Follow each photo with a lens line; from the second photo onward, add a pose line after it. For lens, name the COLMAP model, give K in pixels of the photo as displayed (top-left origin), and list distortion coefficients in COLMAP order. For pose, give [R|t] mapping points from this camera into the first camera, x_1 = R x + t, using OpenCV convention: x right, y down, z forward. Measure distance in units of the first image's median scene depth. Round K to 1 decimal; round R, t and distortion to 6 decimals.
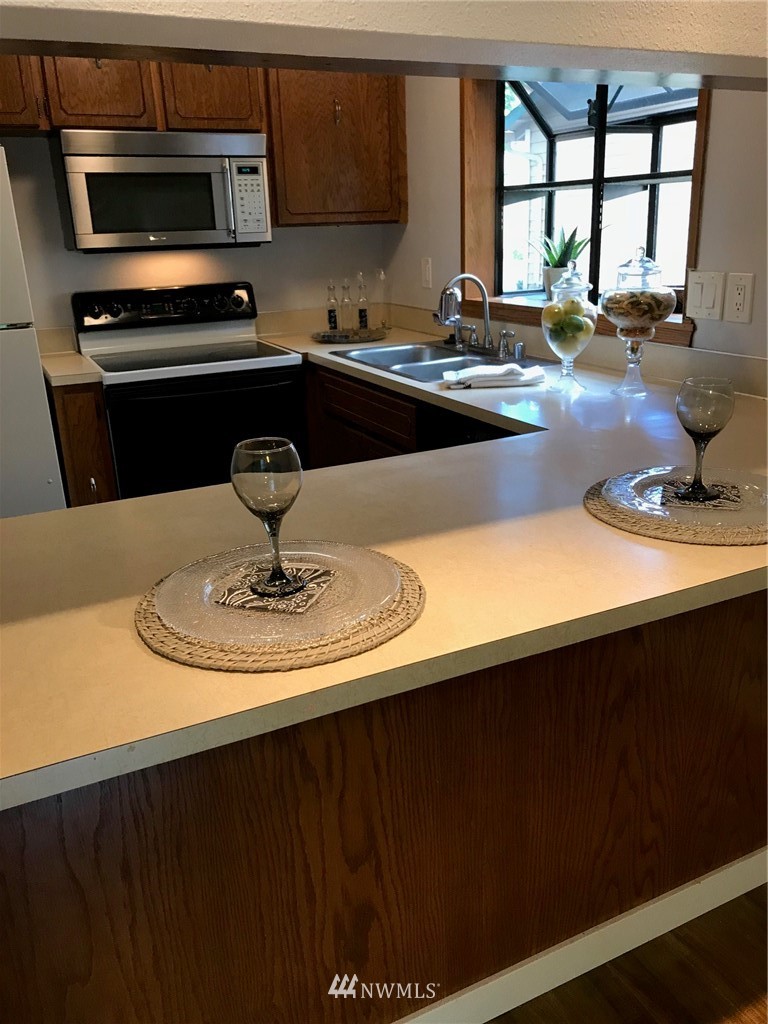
lens RADIAL K [[843.4, 0, 384.0], [0, 843.4, 512.0], [0, 0, 1]] dist [-0.000326, 0.000711]
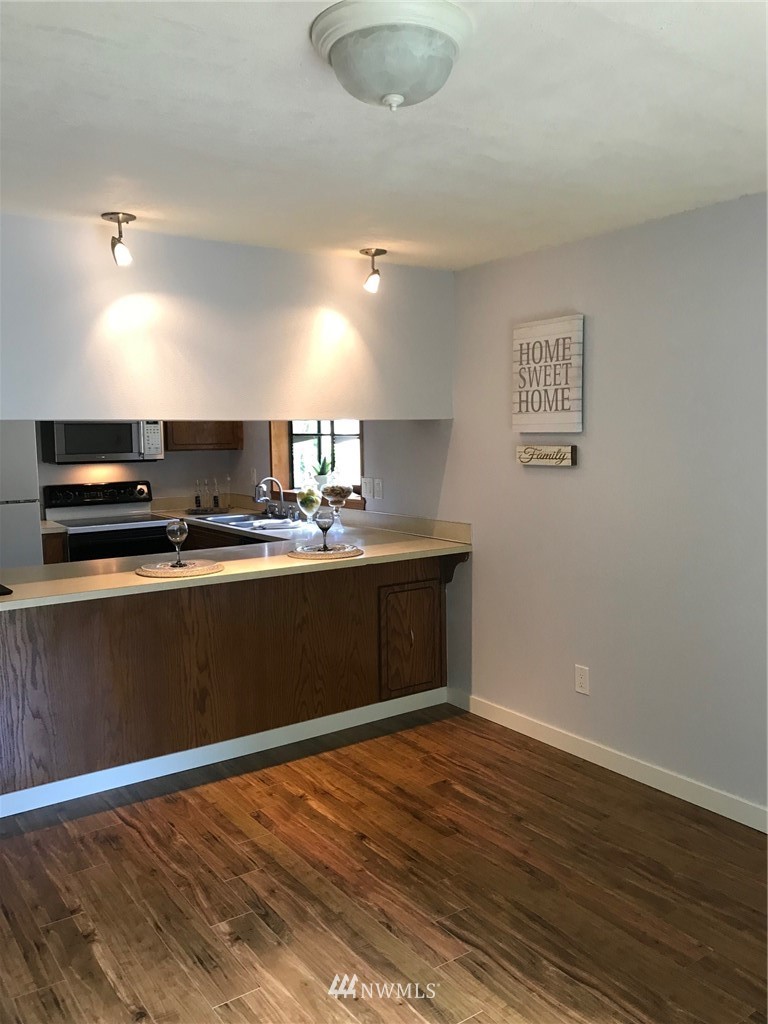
lens RADIAL K [[843.7, 0, 384.0], [0, 843.7, 512.0], [0, 0, 1]] dist [0.071549, -0.000930]
pose [[0.987969, 0.003686, 0.154609, 0.053412], [0.032662, 0.972194, -0.231889, 0.232781], [-0.151165, 0.234149, 0.960377, -0.813771]]
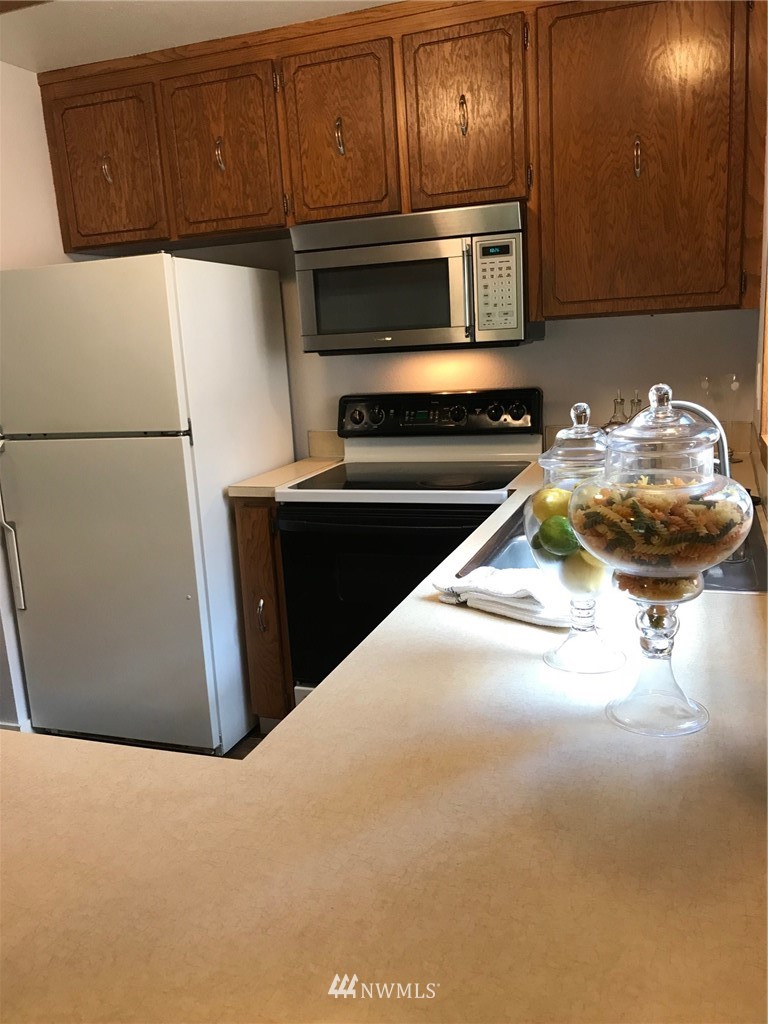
lens RADIAL K [[790.9, 0, 384.0], [0, 790.9, 512.0], [0, 0, 1]] dist [-0.004152, -0.004957]
pose [[0.702523, 0.142361, -0.697277, 0.306745], [-0.198352, 0.980131, 0.000267, -0.149944], [0.683461, 0.138119, 0.716802, 0.443117]]
